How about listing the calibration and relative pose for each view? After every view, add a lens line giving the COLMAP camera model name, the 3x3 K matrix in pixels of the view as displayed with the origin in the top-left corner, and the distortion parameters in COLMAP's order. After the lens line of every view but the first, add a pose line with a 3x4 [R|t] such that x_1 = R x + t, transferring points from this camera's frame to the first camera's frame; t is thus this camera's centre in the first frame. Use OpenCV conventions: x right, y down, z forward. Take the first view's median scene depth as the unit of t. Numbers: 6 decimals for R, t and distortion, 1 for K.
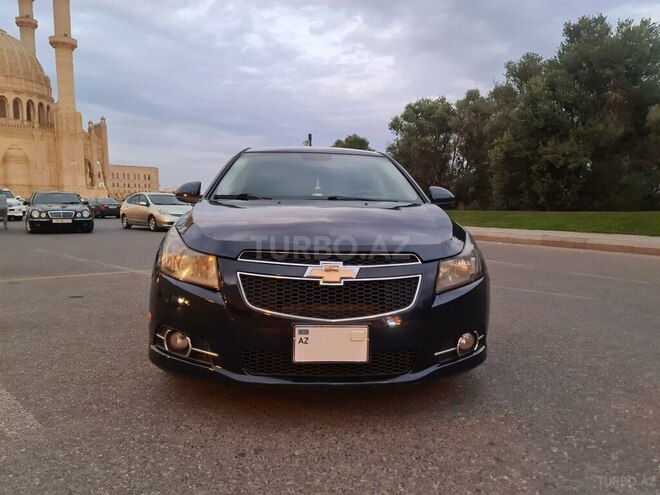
lens RADIAL K [[484.9, 0, 338.7], [0, 484.9, 260.2], [0, 0, 1]] dist [0.080812, -0.079046]
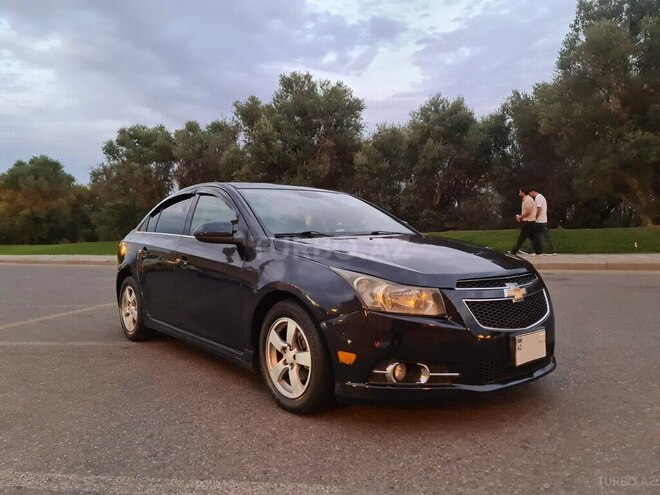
lens RADIAL K [[496.4, 0, 330.0], [0, 496.4, 247.5], [0, 0, 1]] dist [0.069911, -0.089190]
pose [[0.819300, -0.049283, 0.571244, -0.142622], [0.096551, 0.993930, -0.052728, -0.008324], [-0.565178, 0.098354, 0.819085, 0.022846]]
